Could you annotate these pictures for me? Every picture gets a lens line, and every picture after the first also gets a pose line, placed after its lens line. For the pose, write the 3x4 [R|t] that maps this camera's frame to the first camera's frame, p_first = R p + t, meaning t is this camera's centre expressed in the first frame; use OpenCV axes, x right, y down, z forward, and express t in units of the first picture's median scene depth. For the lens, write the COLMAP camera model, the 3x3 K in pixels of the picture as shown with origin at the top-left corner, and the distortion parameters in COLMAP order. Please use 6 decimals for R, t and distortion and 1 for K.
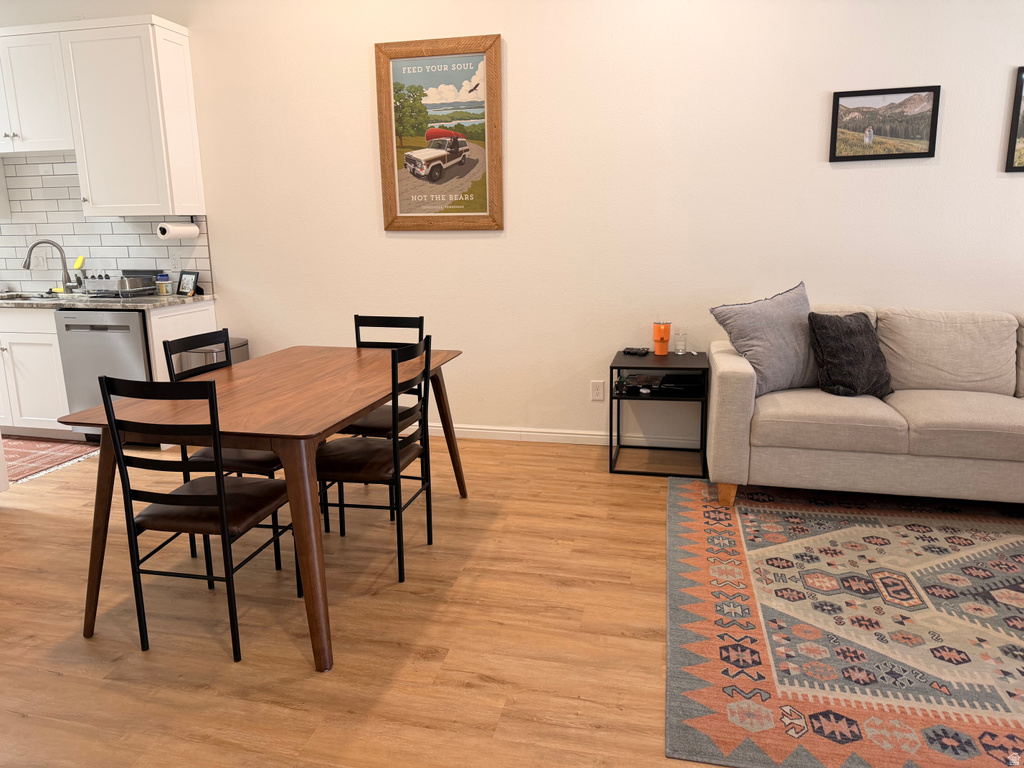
lens RADIAL K [[714.3, 0, 506.4], [0, 714.3, 382.9], [0, 0, 1]] dist [0.080200, -0.111040]
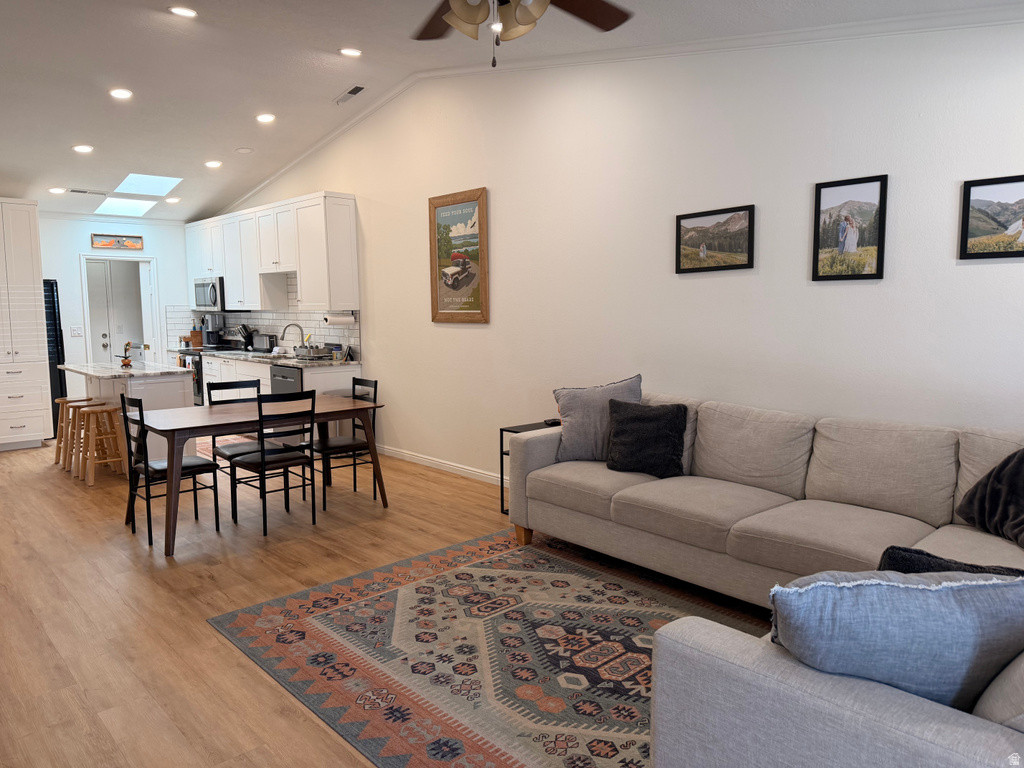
lens RADIAL K [[708.1, 0, 507.5], [0, 708.1, 376.0], [0, 0, 1]] dist [0.152913, -0.264311]
pose [[0.823295, 0.061288, -0.564295, 1.071219], [-0.123973, 0.989567, -0.073397, -0.029675], [0.553910, 0.130385, 0.822304, -0.089627]]
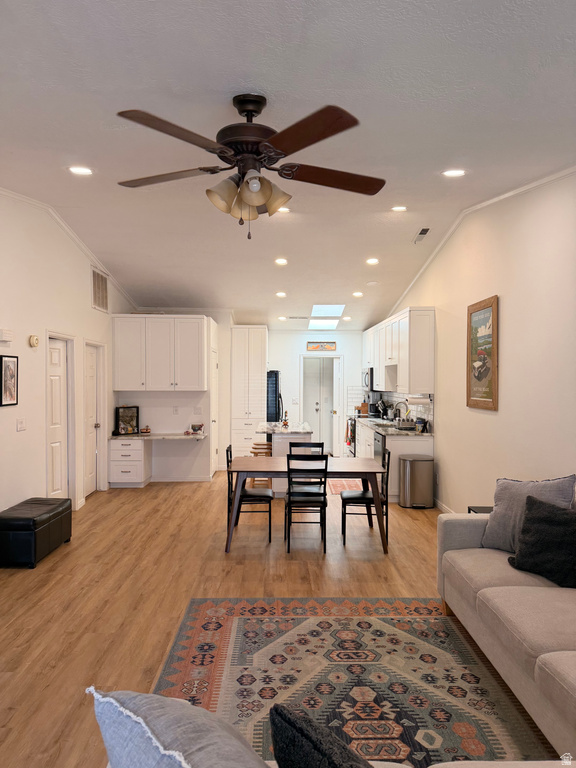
lens RADIAL K [[535.7, 0, 288.0], [0, 535.7, 384.0], [0, 0, 1]] dist [0.080200, -0.111040]
pose [[0.241981, 0.020970, -0.970054, 1.377998], [-0.215466, 0.975965, -0.032650, -0.185804], [0.946055, 0.216914, 0.240684, 0.389696]]
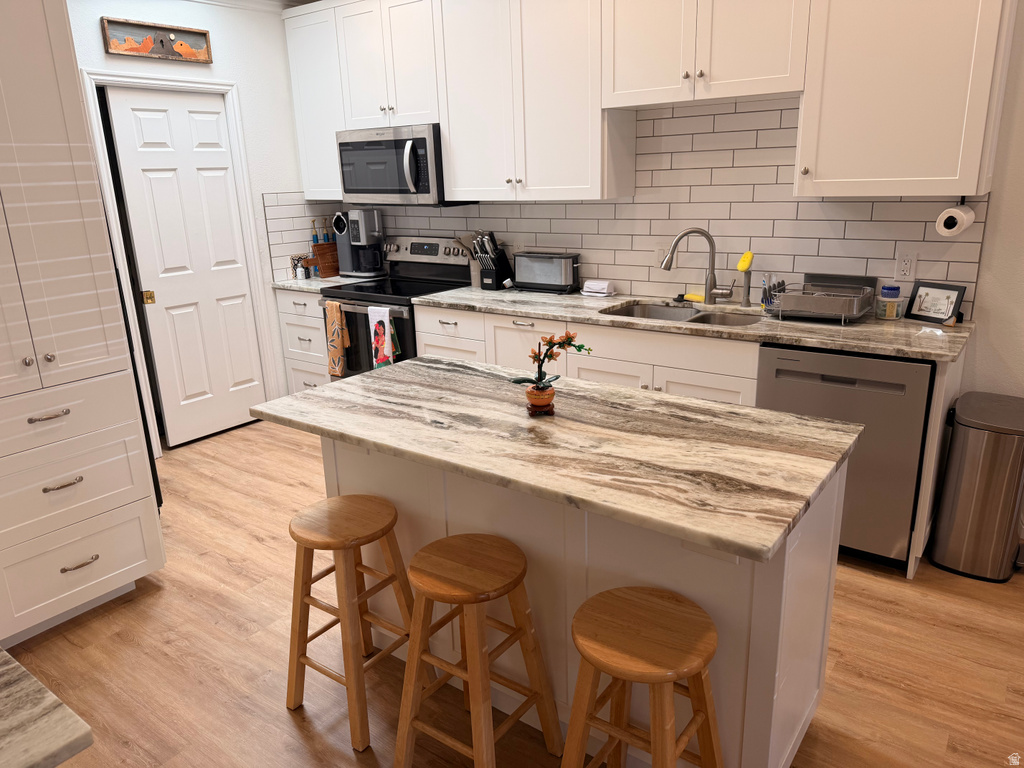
lens RADIAL K [[718.0, 0, 514.6], [0, 718.0, 384.6], [0, 0, 1]] dist [0.121056, -0.193089]
pose [[0.916687, 0.095713, -0.387975, -0.787491], [-0.065597, 0.993764, 0.090170, -0.152271], [0.394186, -0.057208, 0.917248, 0.421589]]
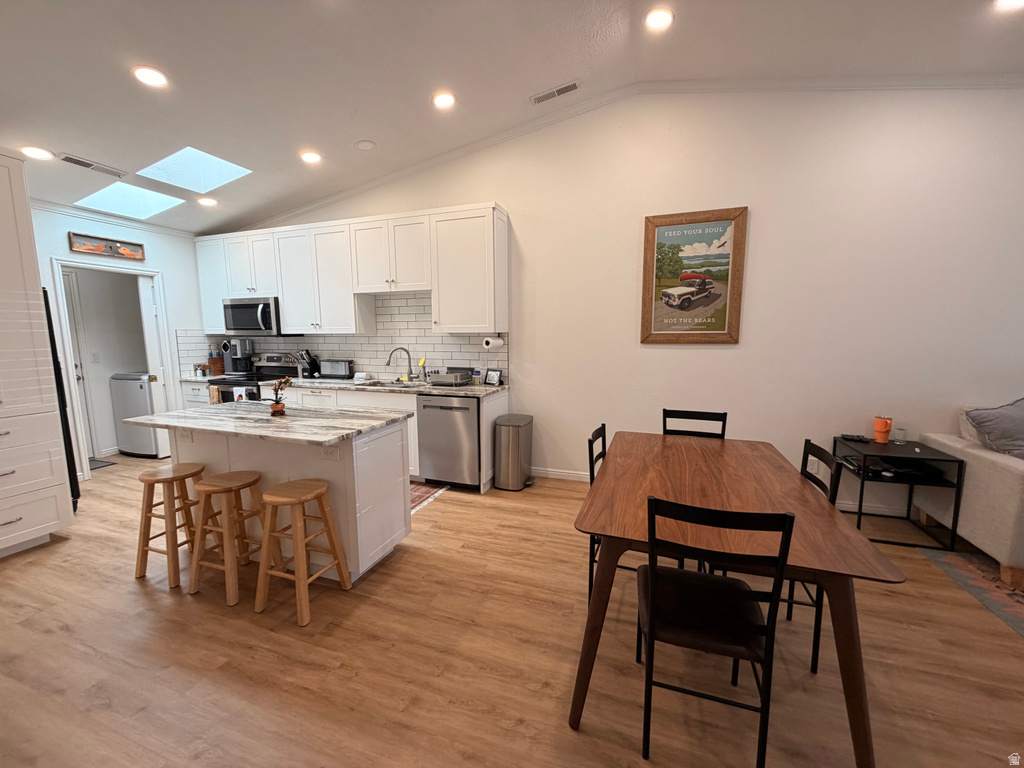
lens RADIAL K [[406.5, 0, 509.6], [0, 406.5, 384.7], [0, 0, 1]] dist [-0.000495, 0.000376]
pose [[0.993443, 0.021296, -0.112328, -0.472615], [-0.031349, 0.995582, -0.088503, -0.074623], [0.109947, 0.091444, 0.989722, 0.267212]]
